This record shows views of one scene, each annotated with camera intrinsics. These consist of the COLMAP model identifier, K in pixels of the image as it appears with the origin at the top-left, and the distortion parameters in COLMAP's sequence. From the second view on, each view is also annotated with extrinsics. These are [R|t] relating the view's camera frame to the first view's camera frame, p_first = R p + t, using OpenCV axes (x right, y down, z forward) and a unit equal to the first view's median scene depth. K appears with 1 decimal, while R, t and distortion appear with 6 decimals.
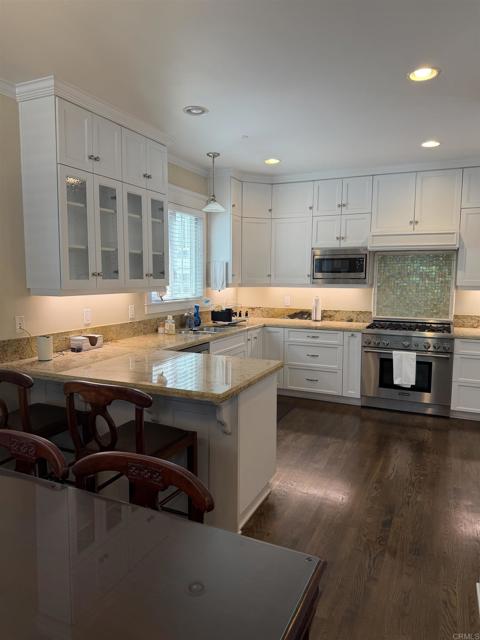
lens RADIAL K [[450.3, 0, 240.4], [0, 450.3, 321.1], [0, 0, 1]] dist [0.020589, -0.004782]
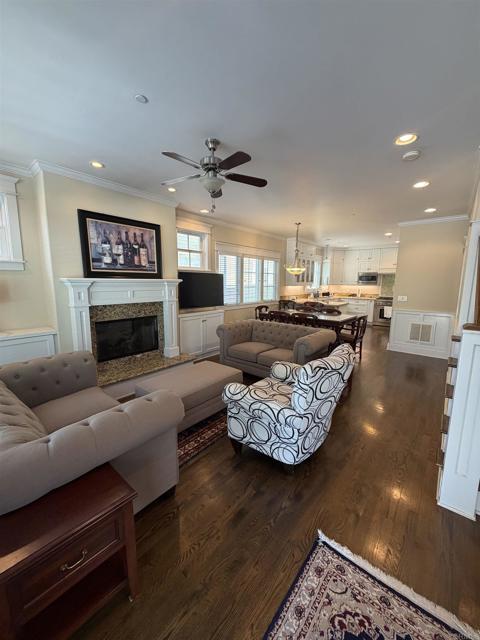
lens RADIAL K [[257.7, 0, 239.3], [0, 257.7, 315.0], [0, 0, 1]] dist [0.005080, 0.000469]
pose [[0.963844, 0.044824, -0.262671, -0.157232], [-0.036600, 0.998677, 0.036123, 0.097092], [0.263943, -0.025203, 0.964209, -0.982424]]
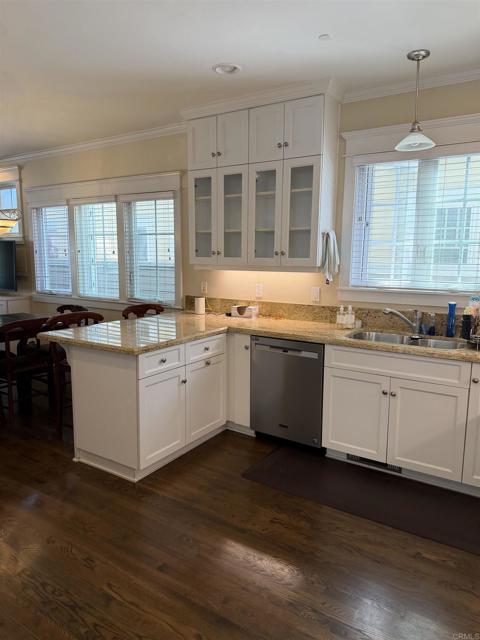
lens RADIAL K [[450.3, 0, 240.6], [0, 450.3, 320.6], [0, 0, 1]] dist [0.020589, -0.004782]
pose [[-0.157939, 0.132605, -0.978505, 0.575225], [-0.112184, 0.982116, 0.151202, -0.075254], [0.981056, 0.133654, -0.140238, 0.831394]]
